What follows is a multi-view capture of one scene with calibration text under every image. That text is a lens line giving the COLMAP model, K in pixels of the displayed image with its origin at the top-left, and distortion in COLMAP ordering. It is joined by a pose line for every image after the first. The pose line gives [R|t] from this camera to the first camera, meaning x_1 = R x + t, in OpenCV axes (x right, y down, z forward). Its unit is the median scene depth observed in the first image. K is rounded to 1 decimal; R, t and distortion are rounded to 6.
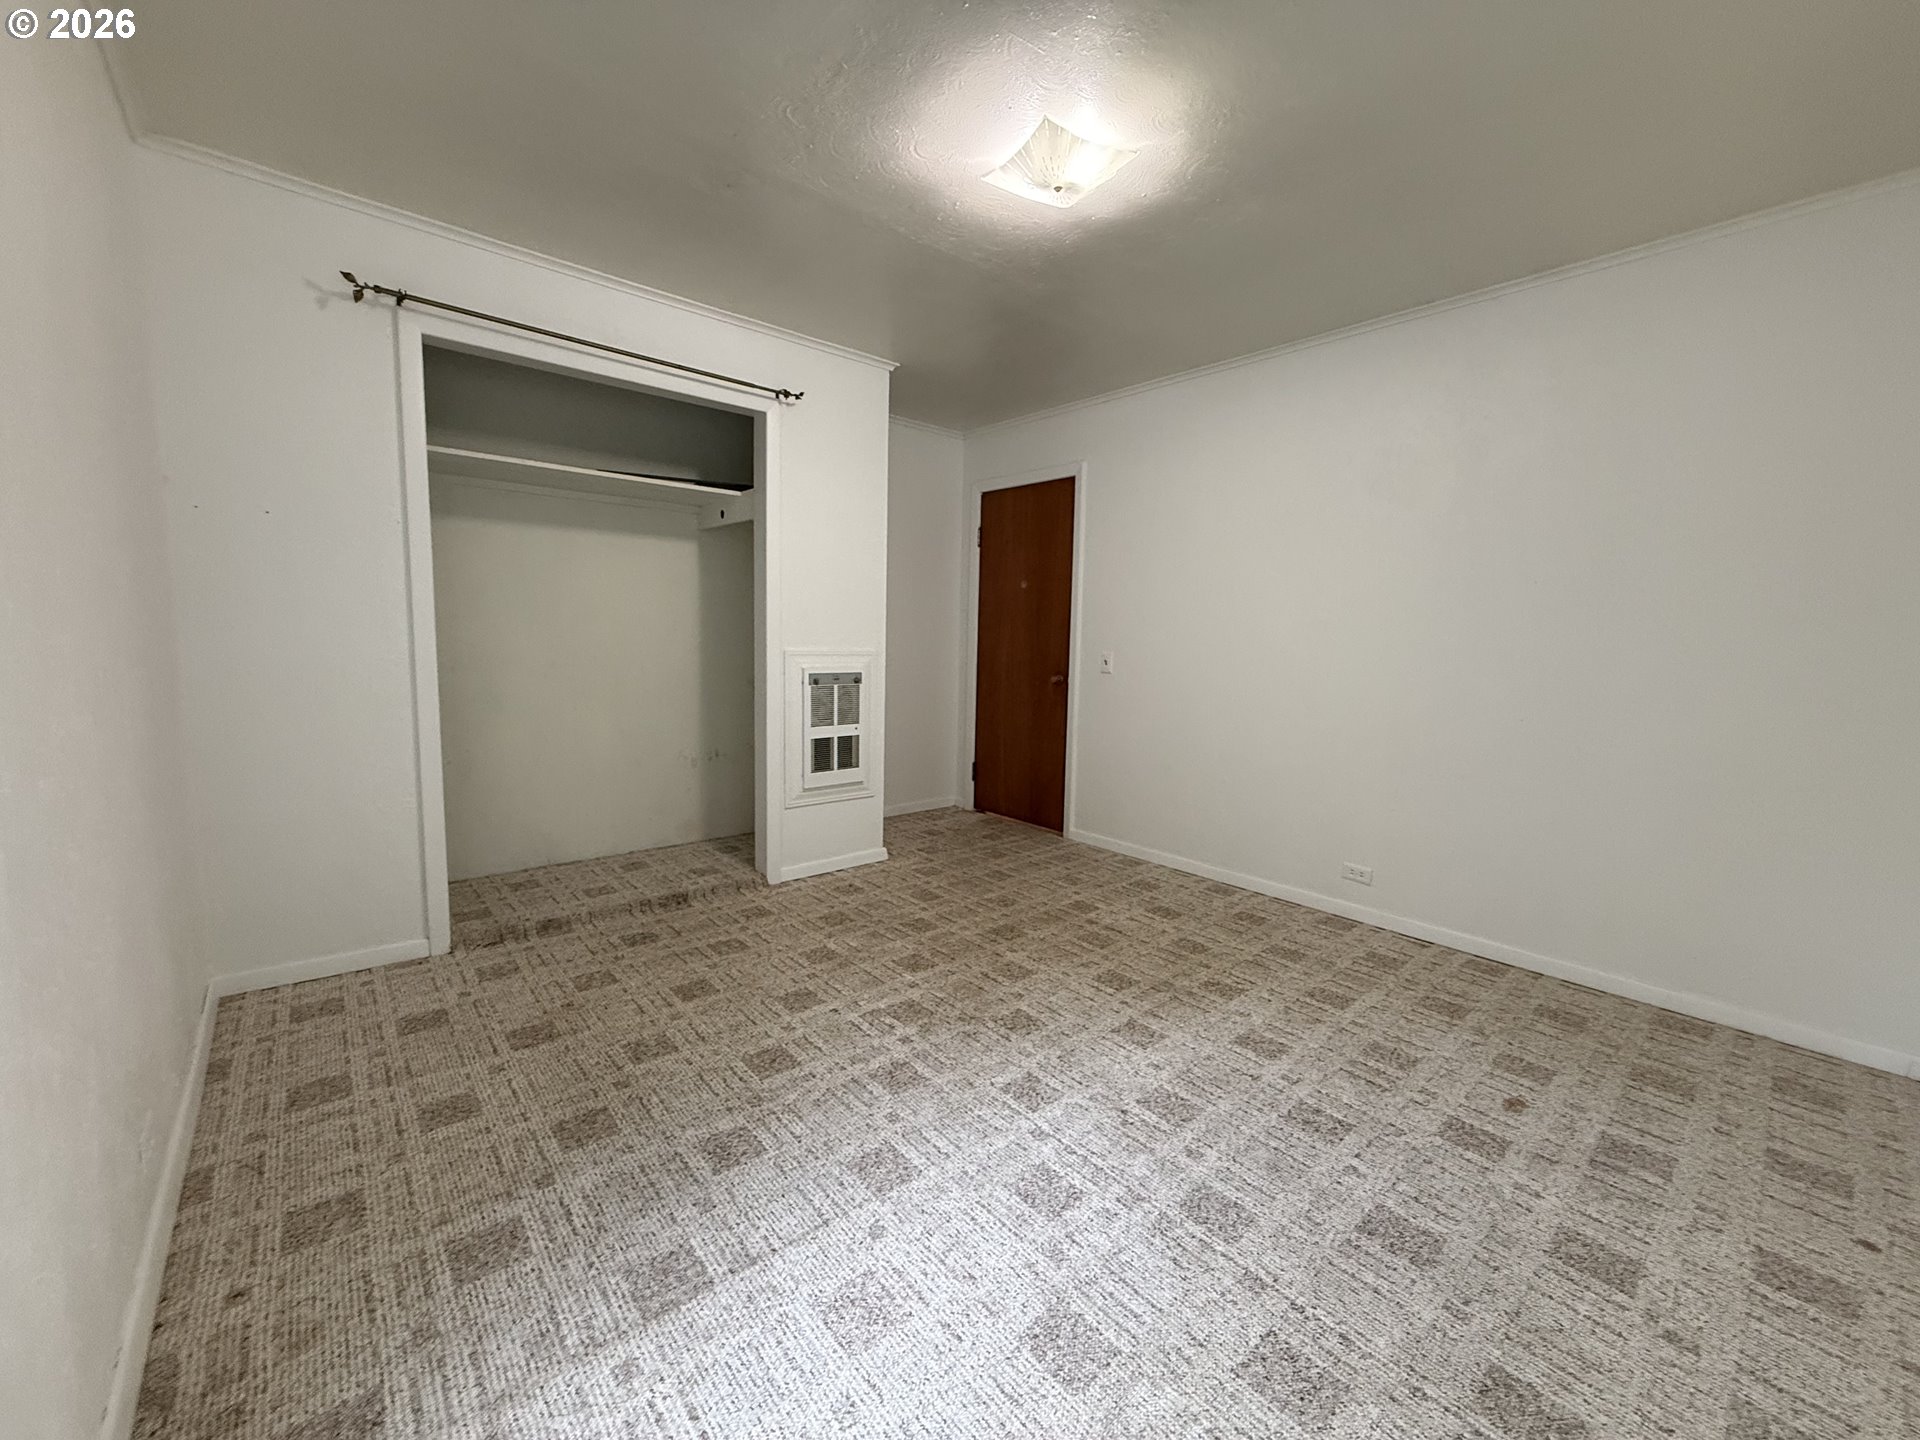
lens RADIAL K [[762.8, 0, 960.0], [0, 762.8, 720.0], [0, 0, 1]] dist [-0.000057, -0.000212]
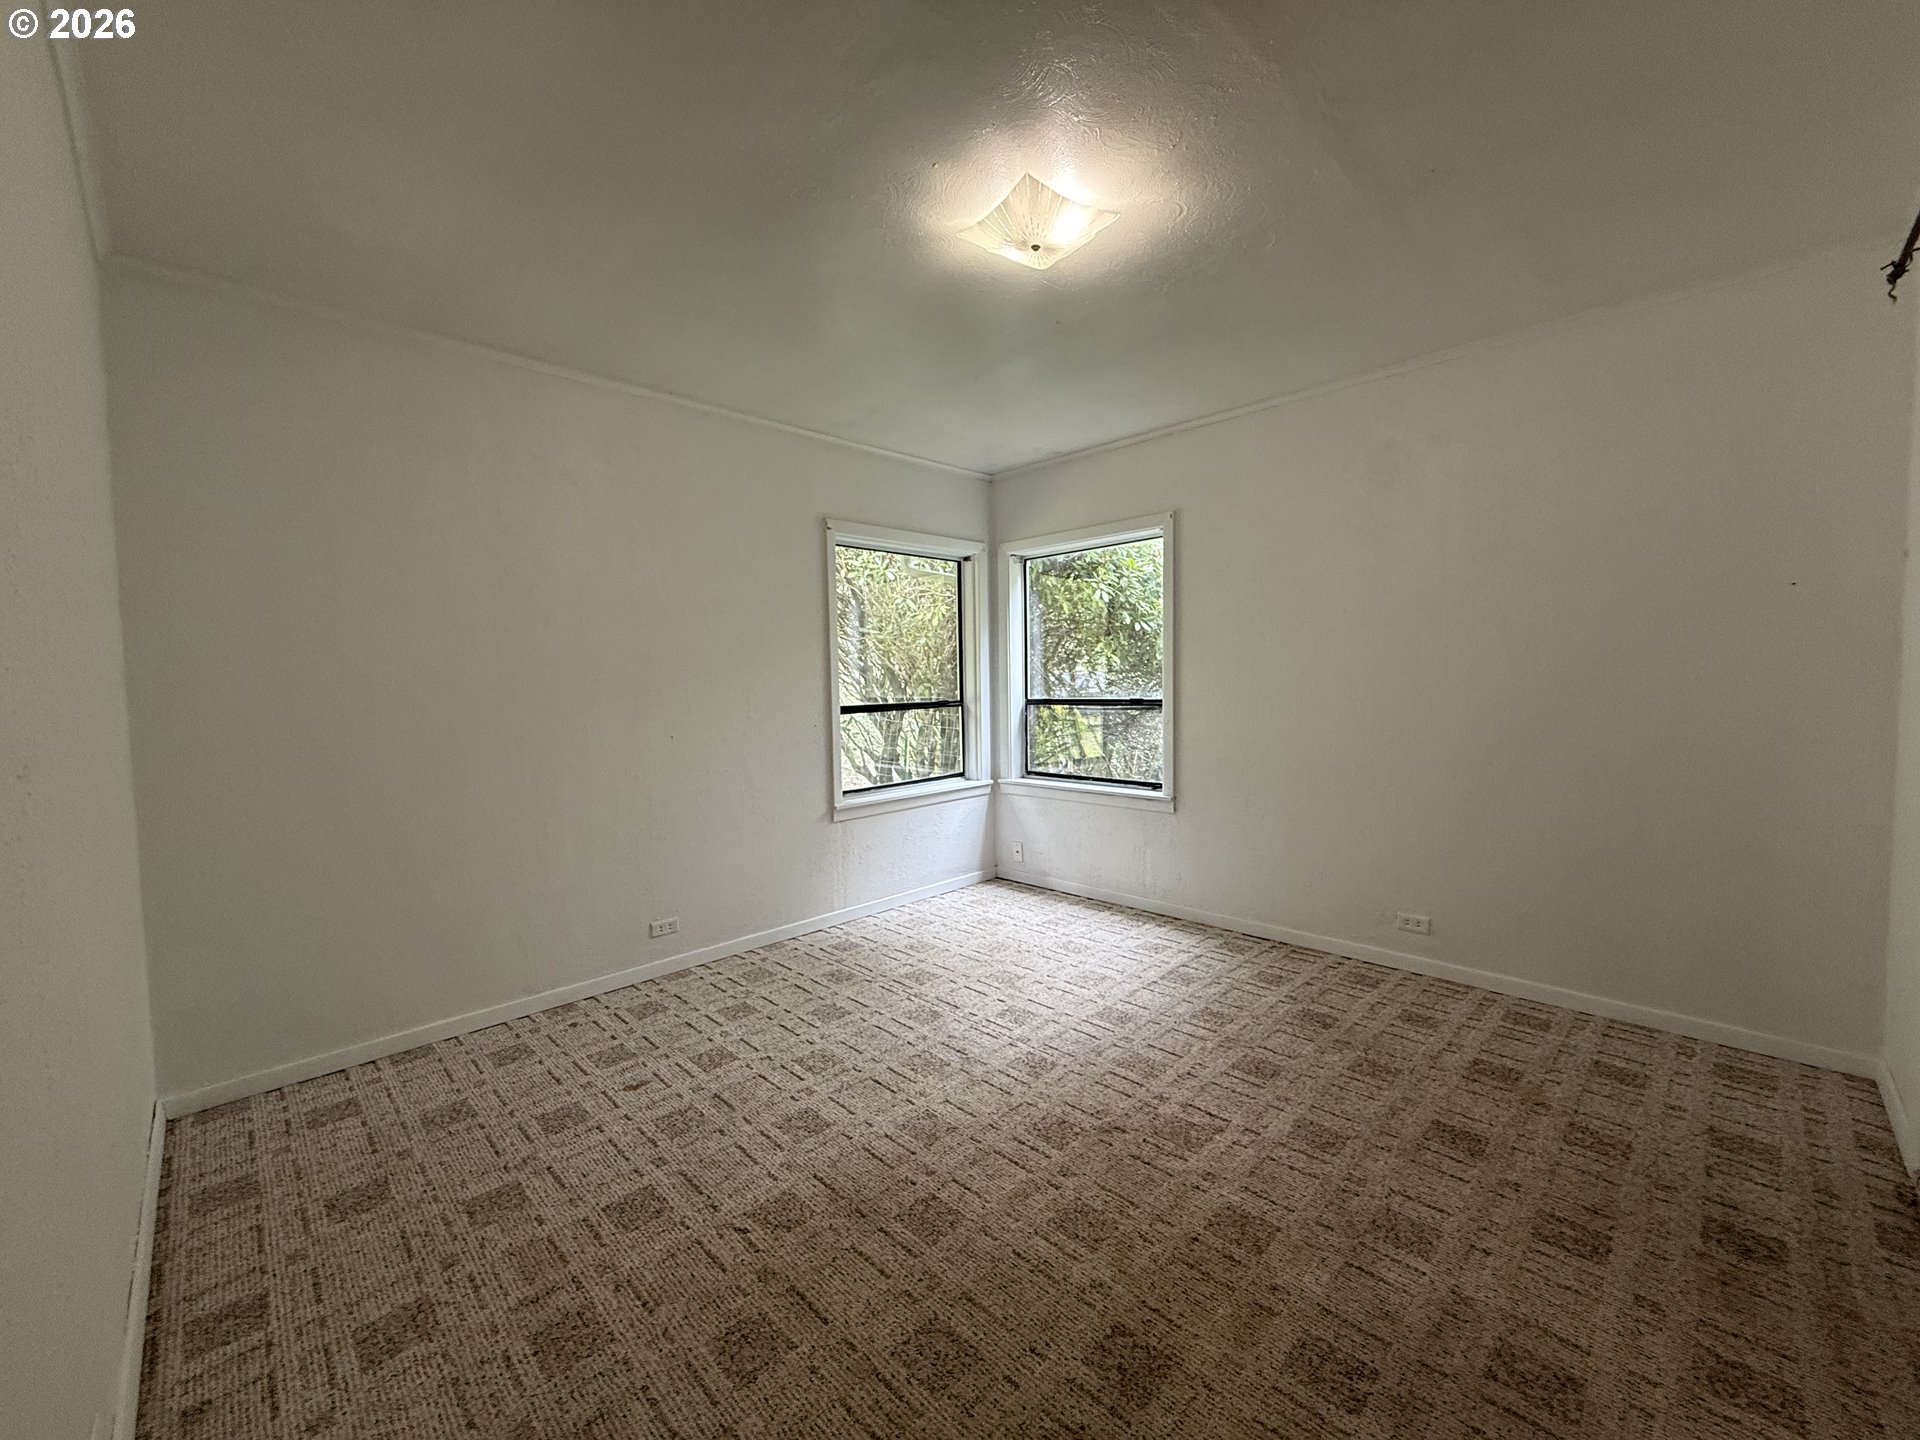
lens RADIAL K [[762.8, 0, 960.0], [0, 762.8, 720.0], [0, 0, 1]] dist [-0.000057, -0.000212]
pose [[-0.997327, -0.002714, -0.073018, 0.271454], [-0.014479, 0.986836, 0.161077, -0.237060], [0.071620, 0.161703, -0.984237, 1.890033]]
